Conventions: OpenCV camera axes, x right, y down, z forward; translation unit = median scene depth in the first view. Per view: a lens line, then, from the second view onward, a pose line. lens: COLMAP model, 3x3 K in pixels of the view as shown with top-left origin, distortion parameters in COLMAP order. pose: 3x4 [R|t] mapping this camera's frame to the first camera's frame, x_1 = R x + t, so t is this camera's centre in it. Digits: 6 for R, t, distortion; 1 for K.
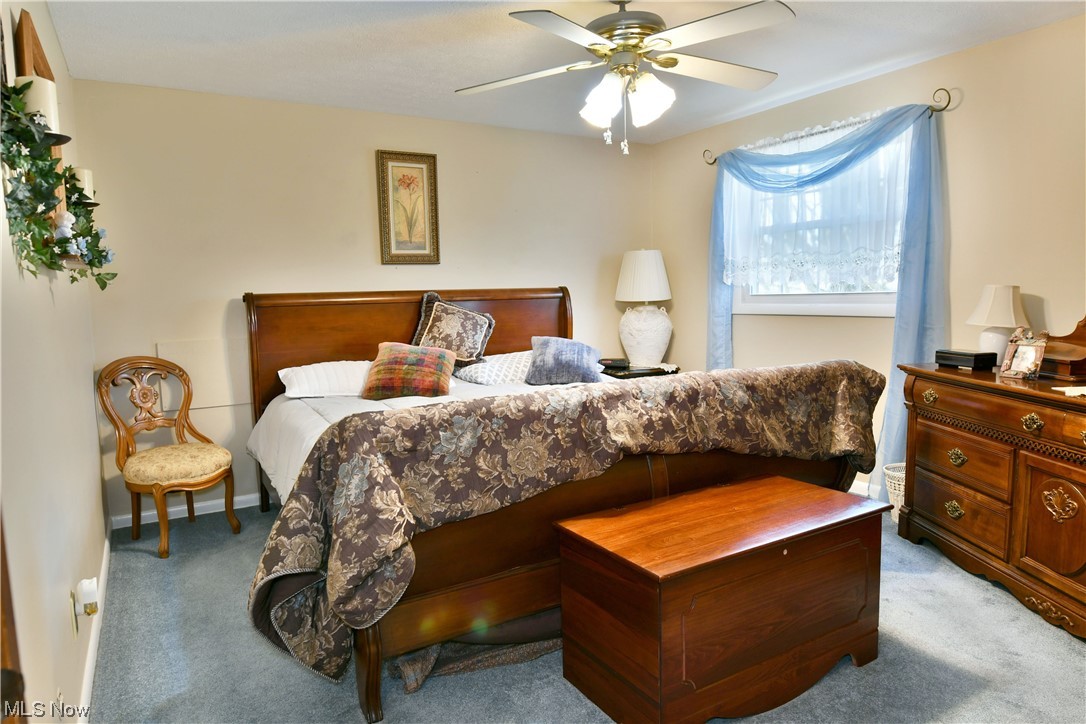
lens RADIAL K [[670.5, 0, 546.3], [0, 670.5, 363.2], [0, 0, 1]] dist [-0.012400, -0.004730]
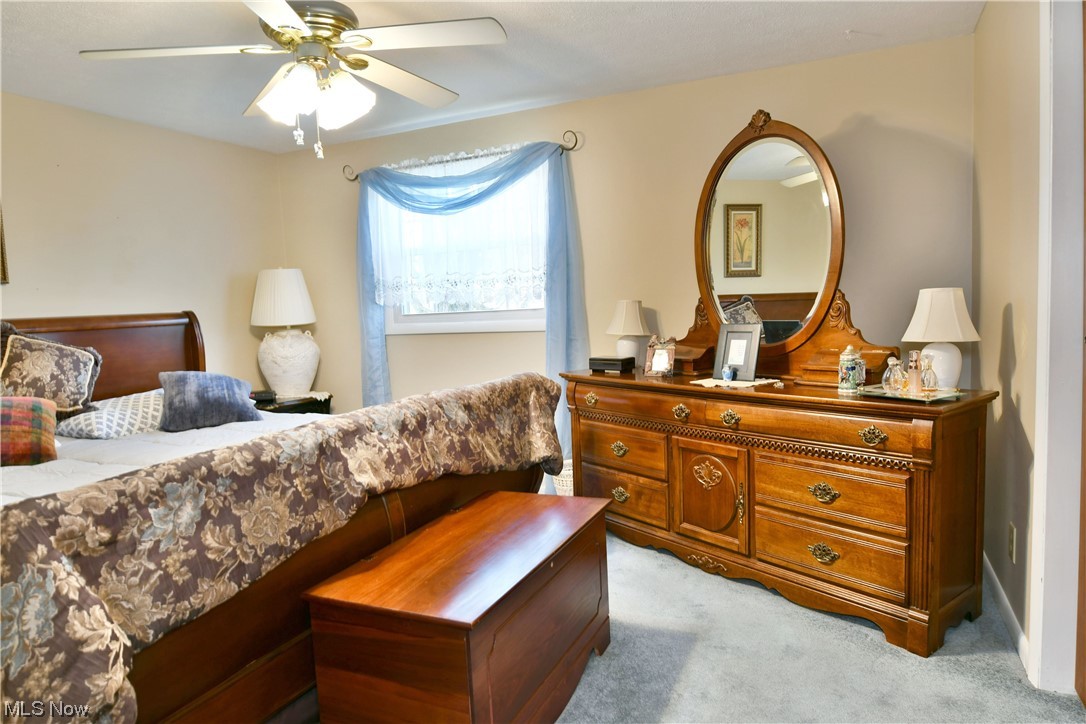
lens RADIAL K [[670.5, 0, 542.7], [0, 670.5, 363.8], [0, 0, 1]] dist [-0.012400, -0.004730]
pose [[0.823872, -0.065433, 0.562986, -0.153356], [0.083558, 0.996482, -0.006463, -0.010660], [-0.560582, 0.052367, 0.826441, 0.117318]]
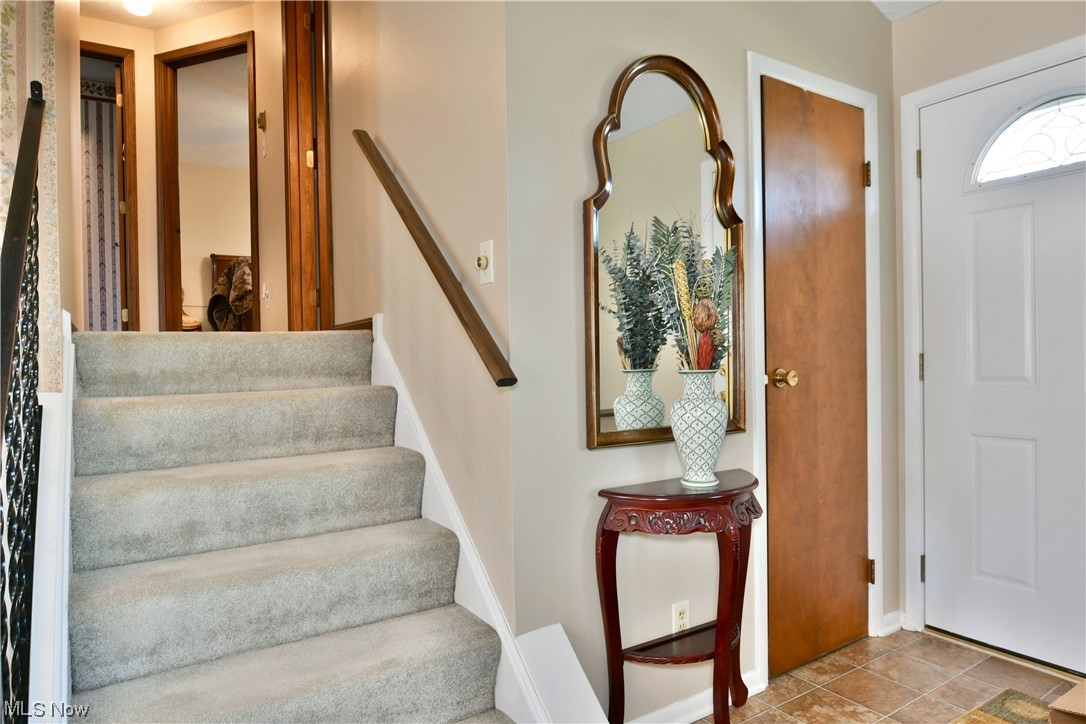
lens RADIAL K [[670.5, 0, 543.1], [0, 670.5, 359.3], [0, 0, 1]] dist [-0.012400, -0.004730]
pose [[0.999328, 0.006650, 0.036039, 0.822478], [-0.003467, 0.996144, -0.087669, 0.645602], [-0.036483, 0.087485, 0.995498, -1.746385]]
